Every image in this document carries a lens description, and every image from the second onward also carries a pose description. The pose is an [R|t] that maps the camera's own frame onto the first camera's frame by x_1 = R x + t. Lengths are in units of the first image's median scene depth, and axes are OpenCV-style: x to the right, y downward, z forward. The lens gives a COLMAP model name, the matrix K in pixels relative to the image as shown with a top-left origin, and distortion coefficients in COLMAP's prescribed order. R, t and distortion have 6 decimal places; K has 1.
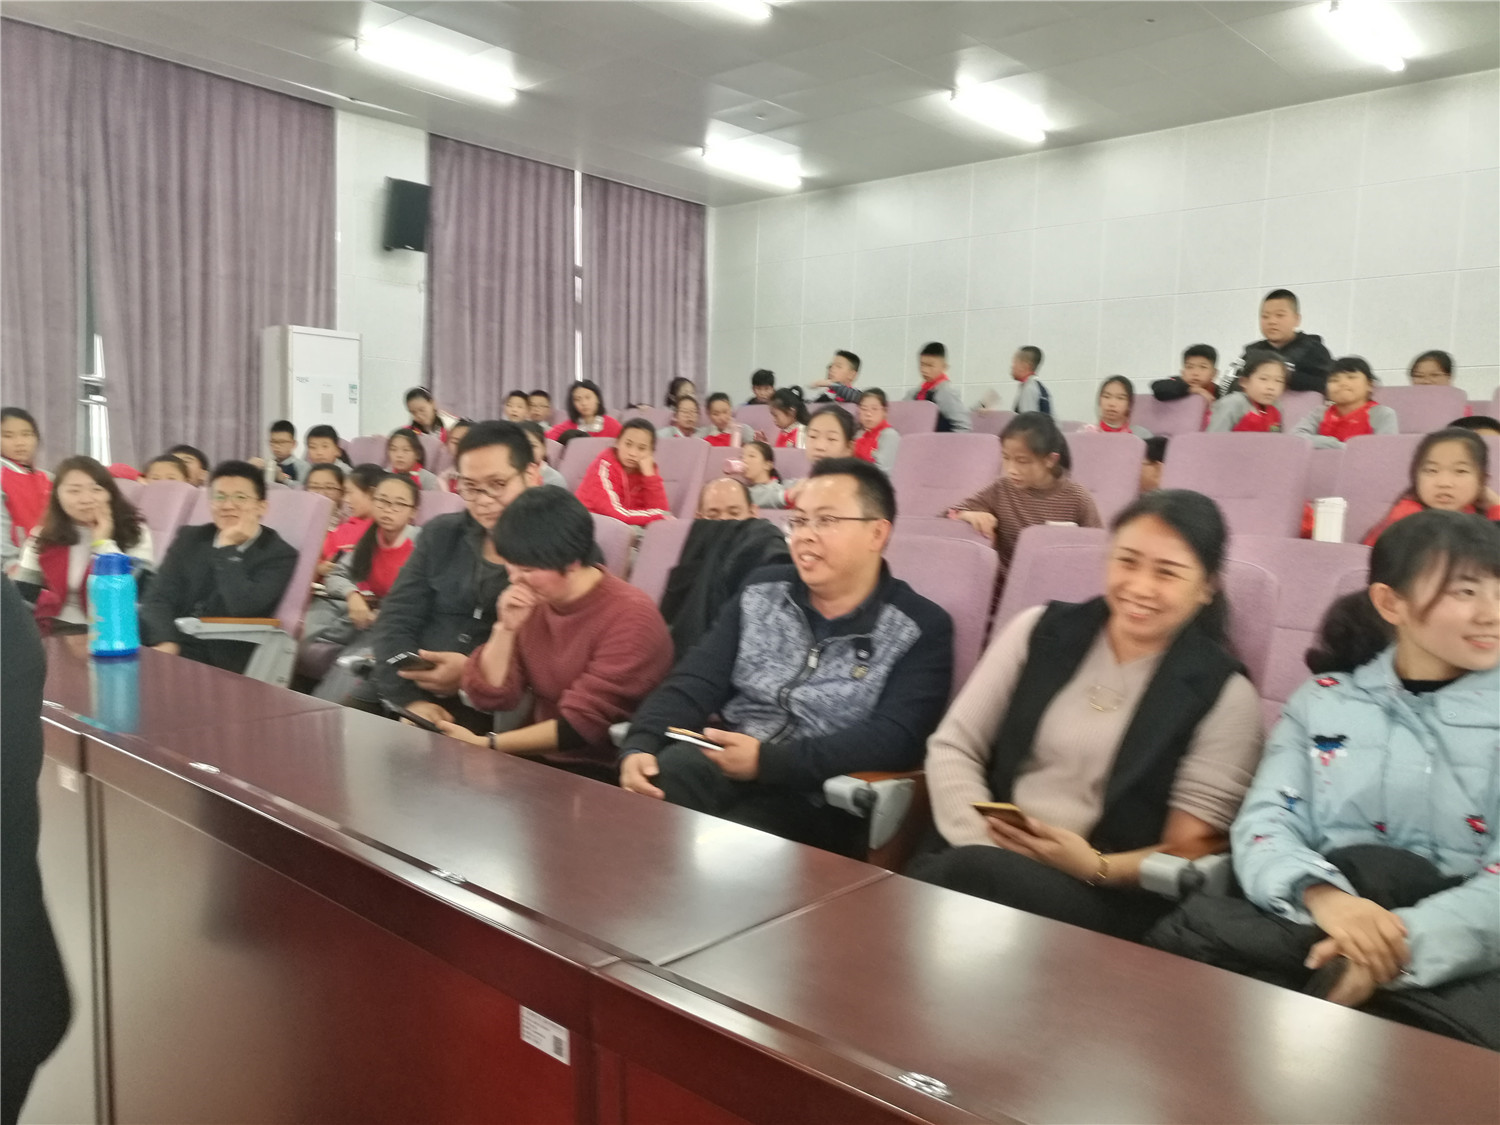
lens RADIAL K [[1148.1, 0, 796.0], [0, 1148.1, 567.4], [0, 0, 1]] dist [-0.034459, 0.082692]
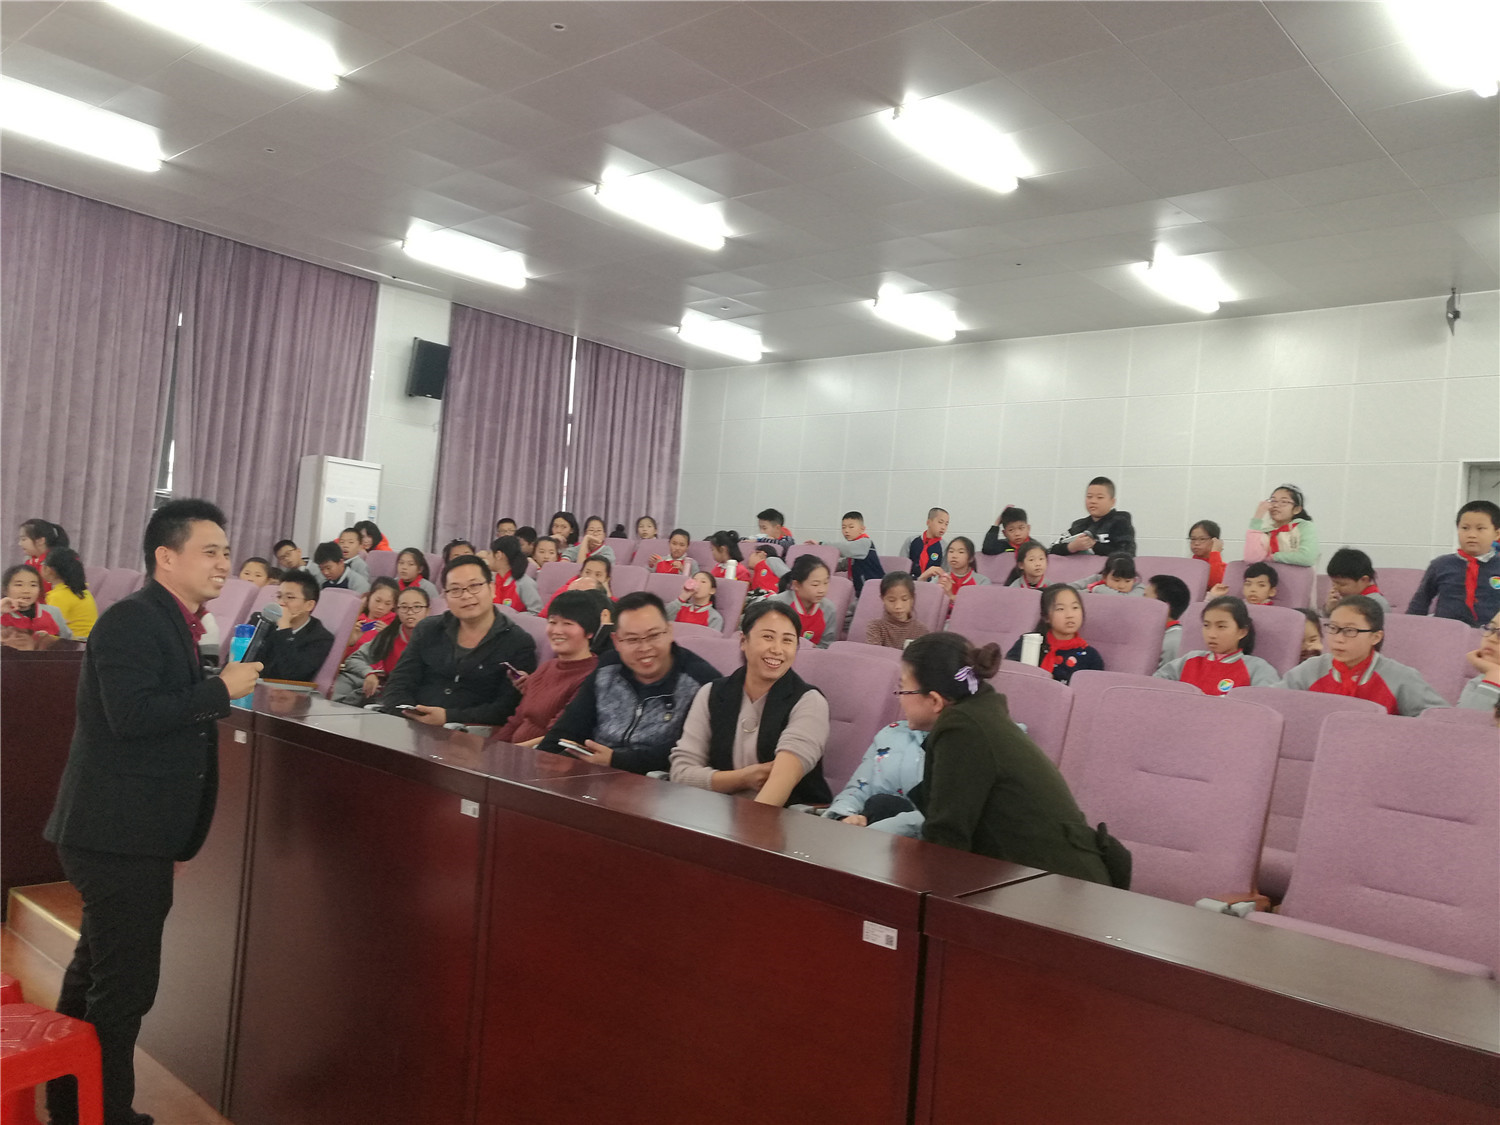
lens RADIAL K [[1148.1, 0, 796.0], [0, 1148.1, 567.4], [0, 0, 1]] dist [-0.034459, 0.082692]
pose [[0.998580, 0.053134, 0.003838, 0.052579], [-0.052396, 0.992610, -0.109450, 0.011901], [-0.009625, 0.109093, 0.993985, -0.180641]]
